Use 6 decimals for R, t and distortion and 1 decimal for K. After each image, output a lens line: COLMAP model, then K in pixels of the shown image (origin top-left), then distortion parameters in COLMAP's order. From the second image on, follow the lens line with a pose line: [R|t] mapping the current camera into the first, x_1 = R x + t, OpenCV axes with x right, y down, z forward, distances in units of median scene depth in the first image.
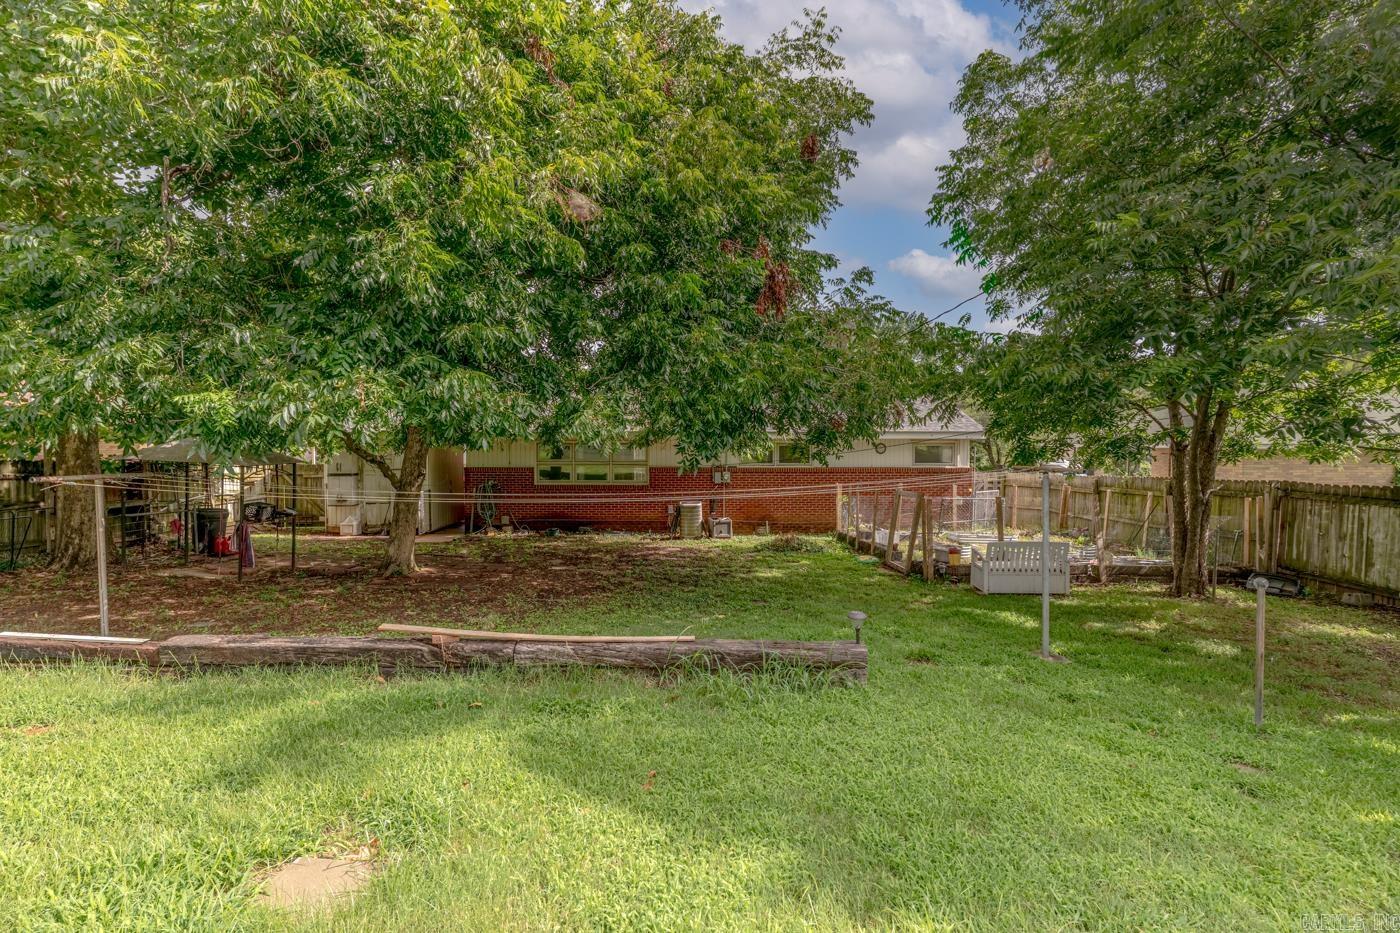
lens RADIAL K [[670.8, 0, 694.4], [0, 670.8, 458.6], [0, 0, 1]] dist [0.005025, 0.000450]
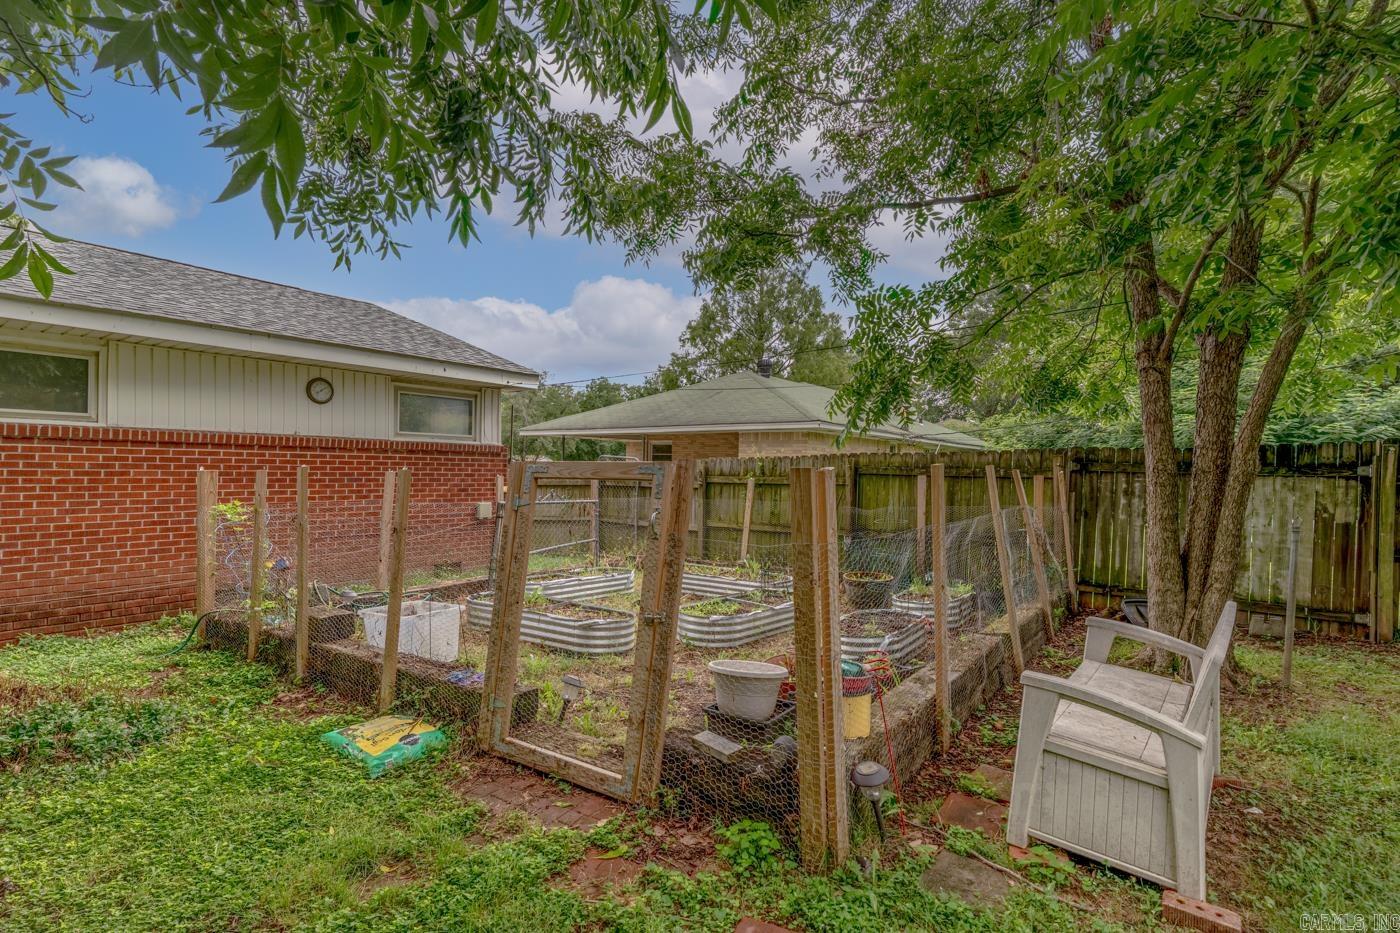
lens RADIAL K [[670.8, 0, 694.7], [0, 670.8, 467.8], [0, 0, 1]] dist [0.005025, 0.000450]
pose [[0.615638, 0.009960, 0.787966, 0.101997], [0.002893, 0.999885, -0.014899, 0.041616], [-0.788024, 0.011452, 0.615538, 0.605568]]
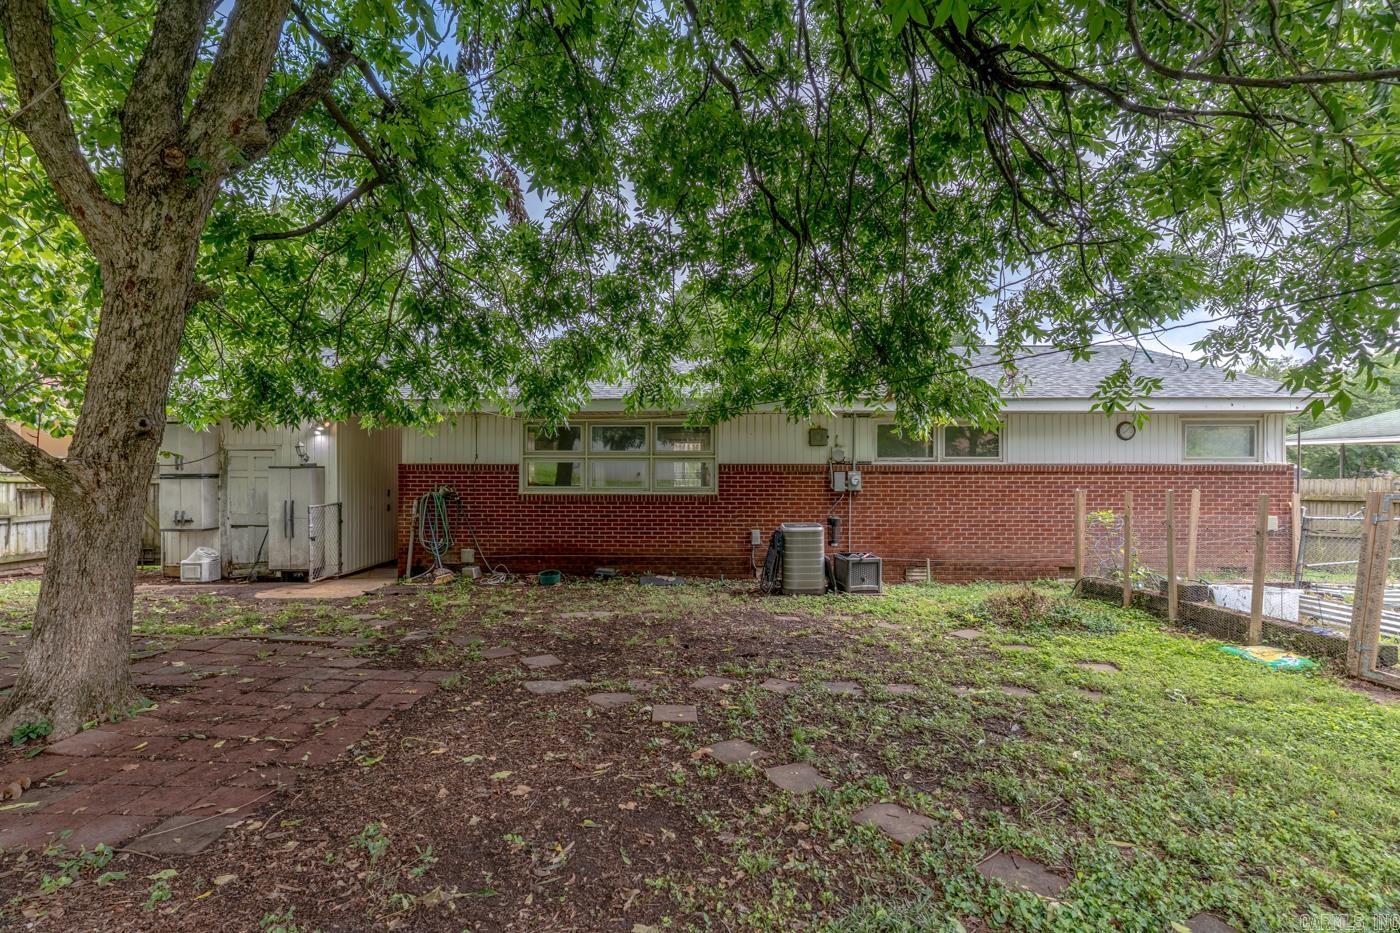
lens RADIAL K [[670.8, 0, 694.0], [0, 670.8, 466.1], [0, 0, 1]] dist [0.005025, 0.000450]
pose [[0.999684, -0.000527, -0.025133, -0.078387], [-0.000250, 0.999522, -0.030908, 0.034569], [0.025137, 0.030904, 0.999206, 0.453096]]
